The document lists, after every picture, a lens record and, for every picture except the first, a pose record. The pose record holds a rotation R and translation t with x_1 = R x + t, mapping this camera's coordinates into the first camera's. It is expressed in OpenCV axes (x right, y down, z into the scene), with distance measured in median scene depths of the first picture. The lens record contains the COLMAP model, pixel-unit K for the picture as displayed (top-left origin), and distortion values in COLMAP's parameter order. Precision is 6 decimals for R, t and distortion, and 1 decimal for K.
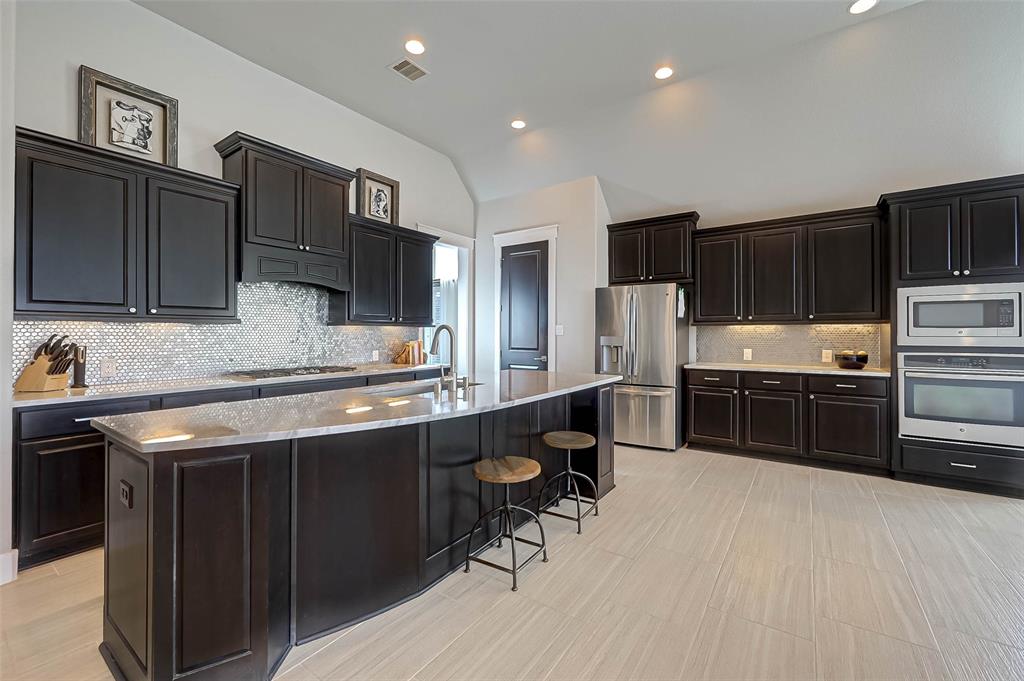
lens RADIAL K [[413.5, 0, 526.9], [0, 413.5, 331.4], [0, 0, 1]] dist [0.000040, 0.000112]
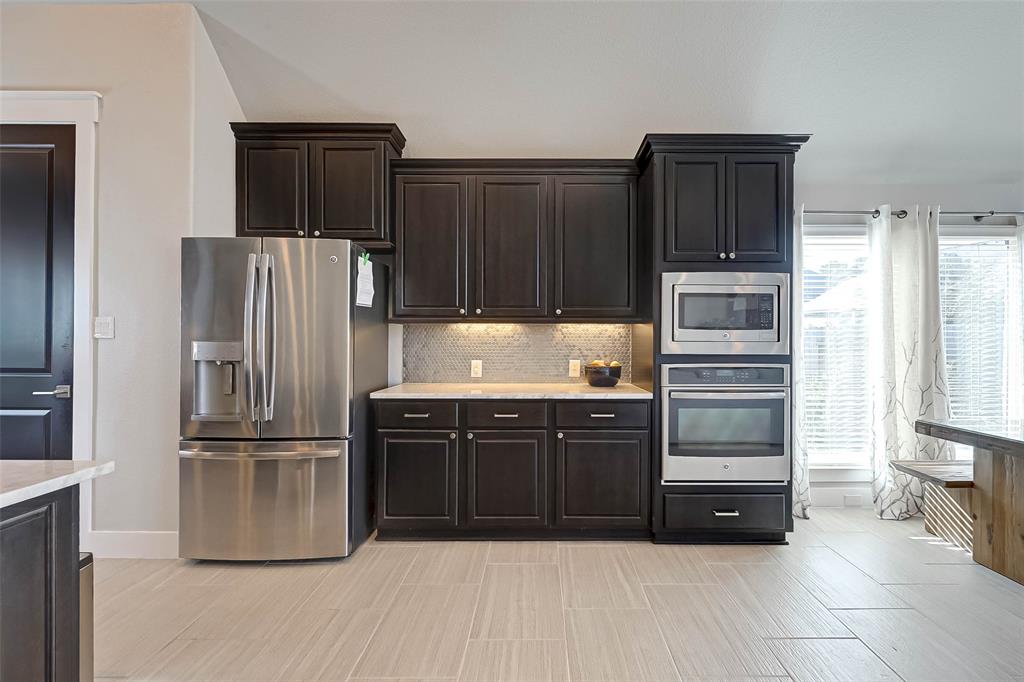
lens RADIAL K [[441.7, 0, 539.8], [0, 441.7, 339.7], [0, 0, 1]] dist [-0.000189, -0.000251]
pose [[0.827114, 0.001110, 0.562033, 0.261151], [-0.007076, 0.999939, 0.008438, 0.003913], [-0.561989, -0.010956, 0.827072, 0.426564]]
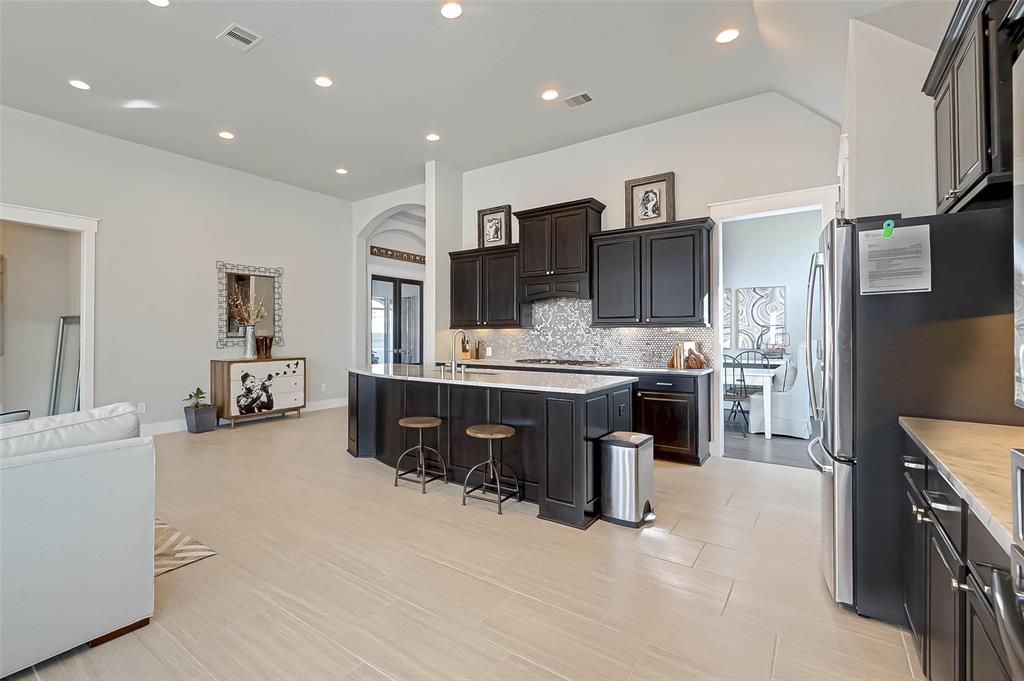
lens RADIAL K [[474.1, 0, 439.9], [0, 474.1, 329.3], [0, 0, 1]] dist [-0.000506, 0.000074]
pose [[-0.079724, -0.009638, -0.996770, 0.949604], [0.006506, 0.999927, -0.010189, 0.000908], [0.996796, -0.007297, -0.079656, 0.669770]]
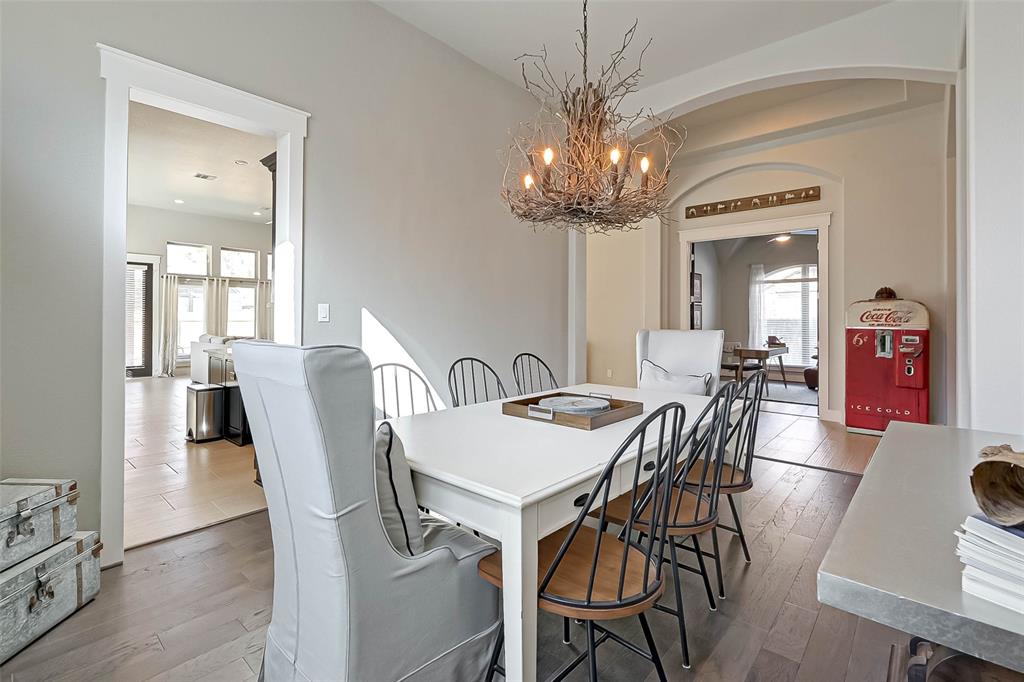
lens RADIAL K [[477.2, 0, 492.5], [0, 477.2, 315.6], [0, 0, 1]] dist [0.002320, 0.000284]
pose [[-0.987882, -0.000582, 0.155204, -0.817525], [-0.003163, 0.999861, -0.016380, 0.016794], [-0.155173, -0.016673, -0.987747, 2.038013]]
